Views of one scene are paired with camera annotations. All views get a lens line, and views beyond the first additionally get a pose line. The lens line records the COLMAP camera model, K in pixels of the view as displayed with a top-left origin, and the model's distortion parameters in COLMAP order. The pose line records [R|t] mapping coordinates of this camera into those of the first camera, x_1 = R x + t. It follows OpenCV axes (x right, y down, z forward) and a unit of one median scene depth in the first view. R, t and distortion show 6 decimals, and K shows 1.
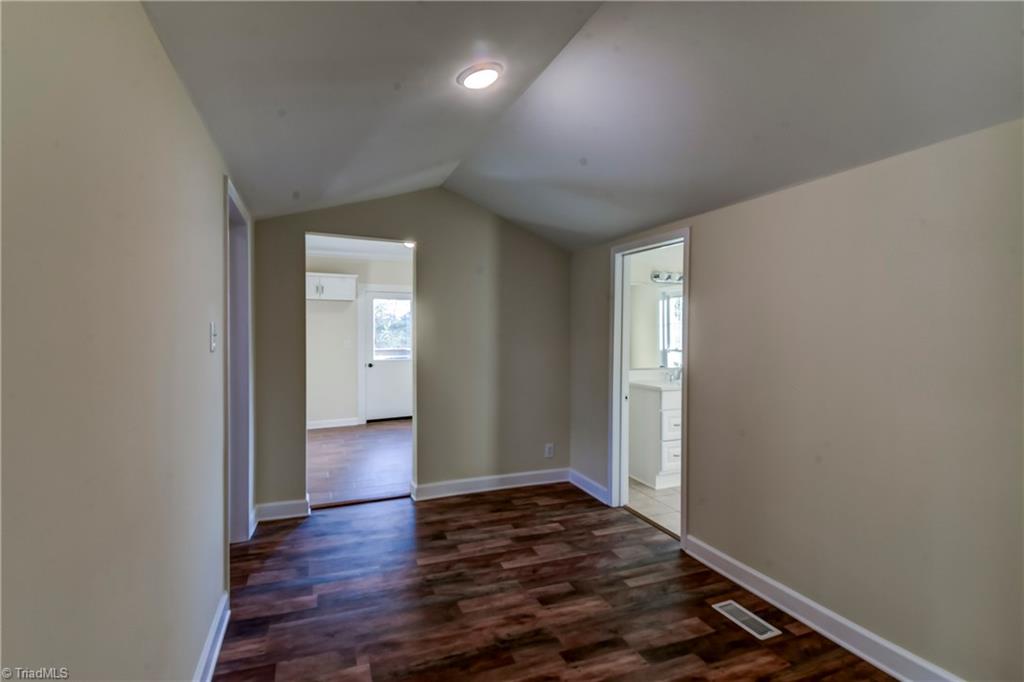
lens RADIAL K [[472.8, 0, 514.2], [0, 472.8, 341.0], [0, 0, 1]] dist [0.022427, -0.016808]
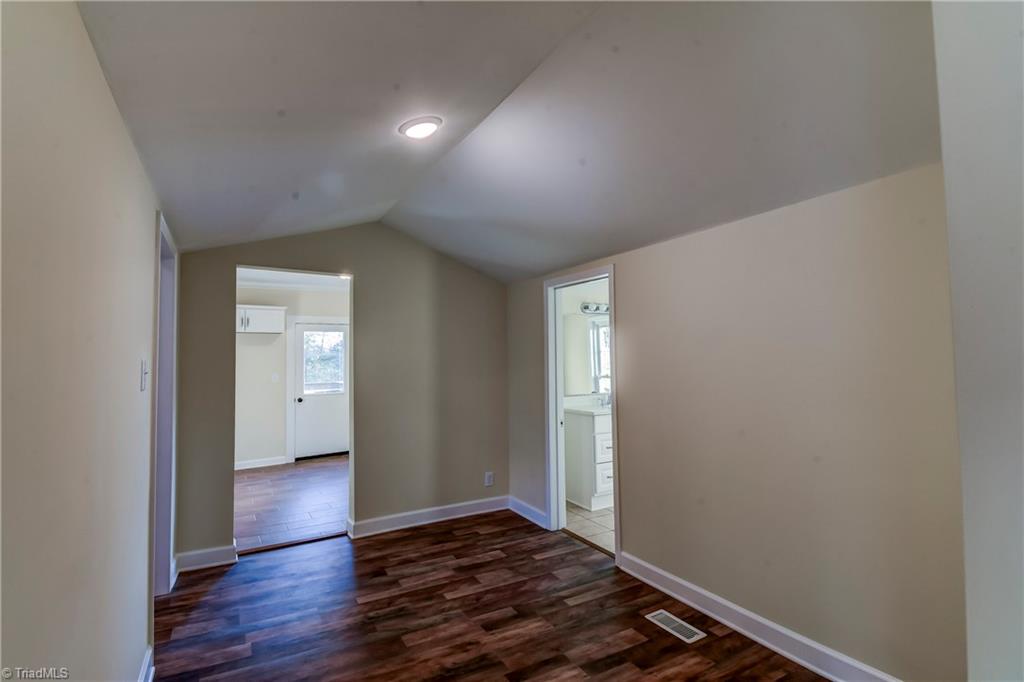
lens RADIAL K [[472.8, 0, 513.4], [0, 472.8, 339.5], [0, 0, 1]] dist [0.022427, -0.016808]
pose [[0.990883, -0.013746, 0.134021, -0.009296], [0.022378, 0.997755, -0.063114, -0.001747], [-0.132852, 0.065537, 0.988967, -0.043955]]
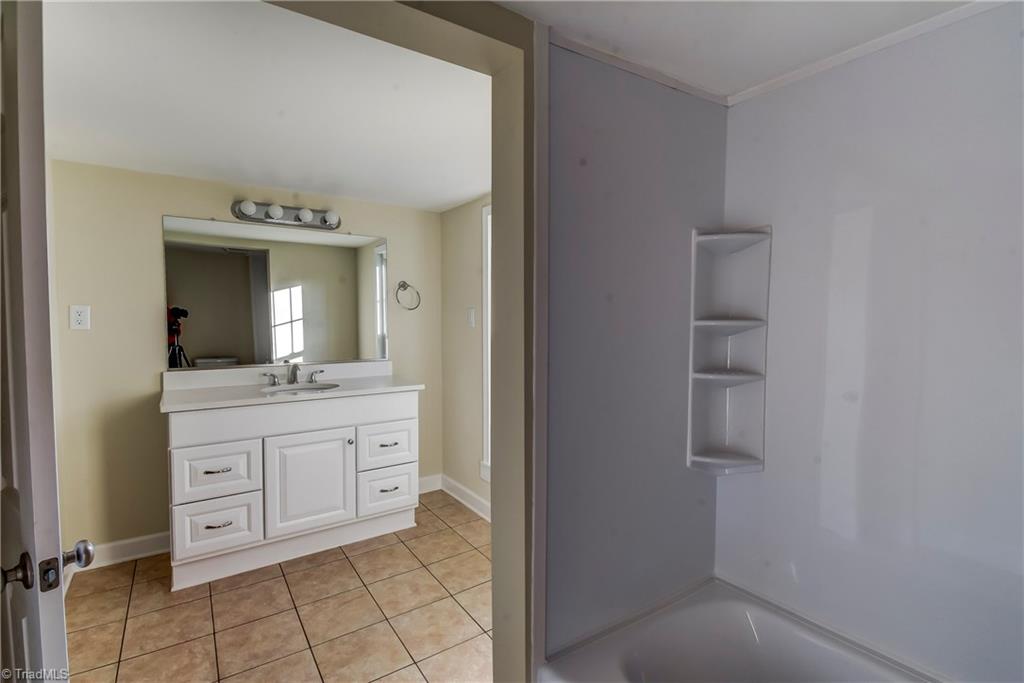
lens RADIAL K [[472.8, 0, 513.6], [0, 472.8, 337.4], [0, 0, 1]] dist [0.022427, -0.016808]
pose [[0.982081, -0.009166, 0.188234, 0.811138], [0.004979, 0.999730, 0.022708, 0.015953], [-0.188391, -0.021363, 0.981862, 0.557664]]
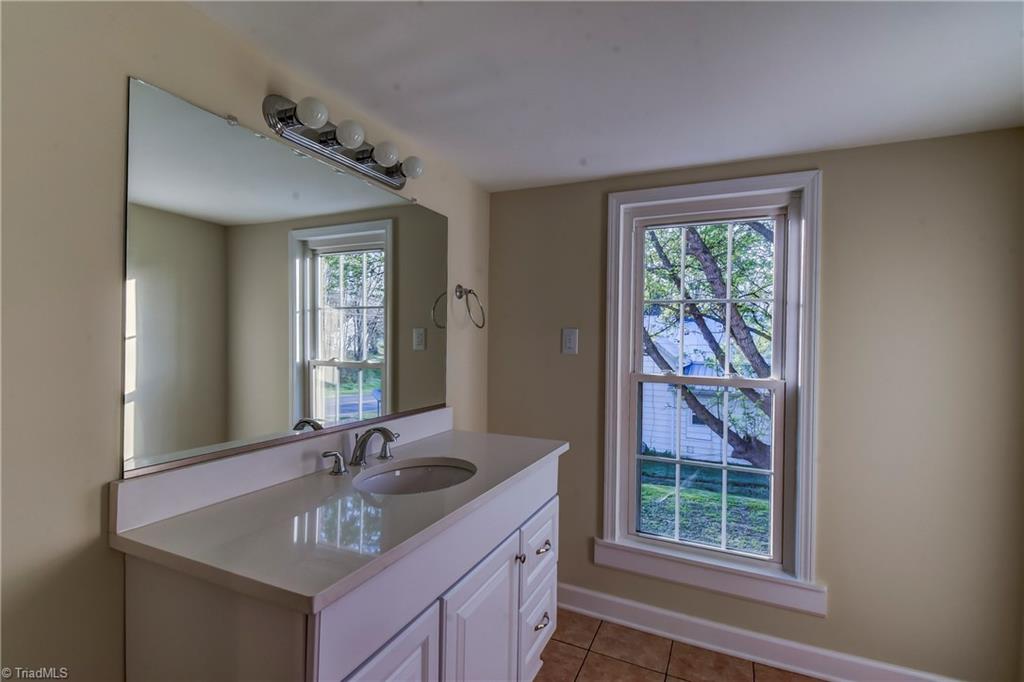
lens RADIAL K [[472.8, 0, 505.2], [0, 472.8, 338.0], [0, 0, 1]] dist [0.022427, -0.016808]
pose [[0.751367, 0.006694, 0.659851, 0.332779], [0.001900, 0.999922, -0.012307, 0.000731], [-0.659882, 0.010501, 0.751296, 1.103910]]
